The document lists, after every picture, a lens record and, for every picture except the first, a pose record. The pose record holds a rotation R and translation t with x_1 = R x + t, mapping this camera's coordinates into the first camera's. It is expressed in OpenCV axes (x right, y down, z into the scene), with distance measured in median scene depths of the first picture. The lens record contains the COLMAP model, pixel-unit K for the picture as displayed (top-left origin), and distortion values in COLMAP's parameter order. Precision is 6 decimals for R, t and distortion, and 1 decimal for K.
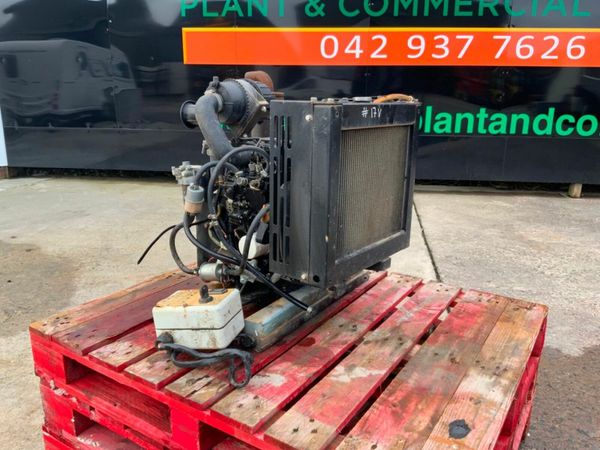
lens RADIAL K [[496.0, 0, 300.0], [0, 496.0, 225.0], [0, 0, 1]] dist [0.069424, -0.137292]
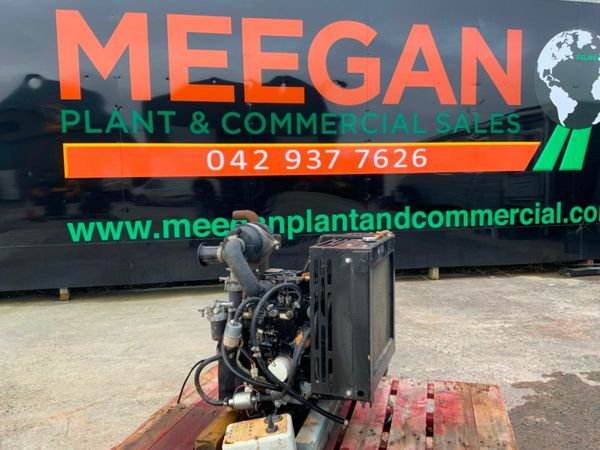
lens RADIAL K [[493.1, 0, 301.0], [0, 493.1, 219.5], [0, 0, 1]] dist [0.070038, -0.134229]
pose [[0.953434, -0.051013, 0.297255, -0.095198], [0.107792, 0.978131, -0.177879, -0.022257], [-0.281680, 0.201638, 0.938082, -0.032098]]
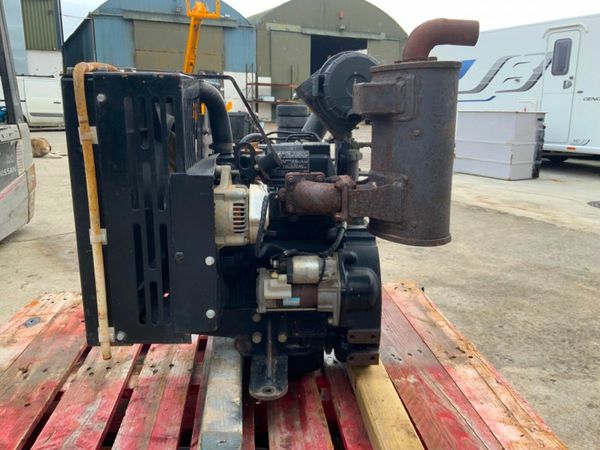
lens RADIAL K [[496.0, 0, 300.0], [0, 496.0, 225.0], [0, 0, 1]] dist [0.069424, -0.137292]
pose [[-0.780373, 0.122116, -0.613275, 0.102204], [-0.180785, 0.894805, 0.408217, -0.095833], [0.598611, 0.429433, -0.676205, 0.415624]]
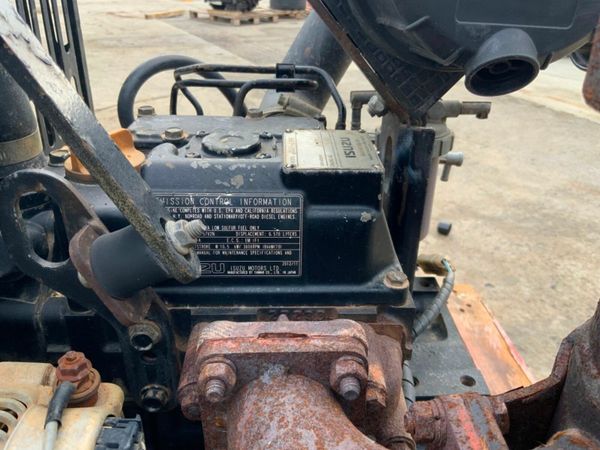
lens RADIAL K [[510.7, 0, 302.8], [0, 510.7, 223.1], [0, 0, 1]] dist [0.050817, -0.155403]
pose [[-0.774075, 0.256448, -0.578829, 0.016535], [-0.205908, 0.762596, 0.613229, -0.074830], [0.598674, 0.593870, -0.537501, 0.314075]]
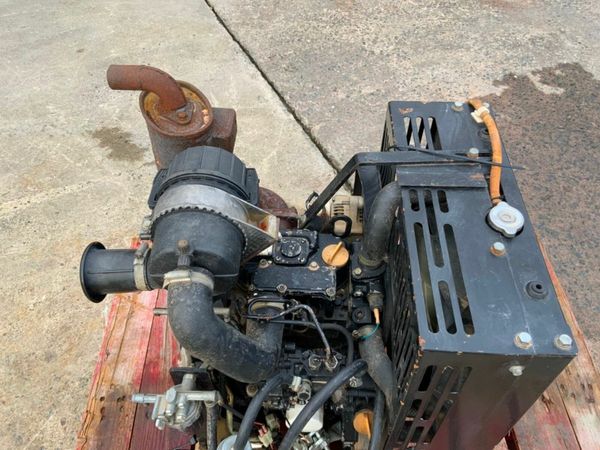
lens RADIAL K [[496.0, 0, 300.0], [0, 496.0, 225.0], [0, 0, 1]] dist [0.069424, -0.137292]
pose [[0.824696, -0.437449, 0.358489, -0.059269], [0.158086, 0.786877, 0.596518, -0.140168], [-0.543033, -0.435274, 0.718089, 0.168926]]
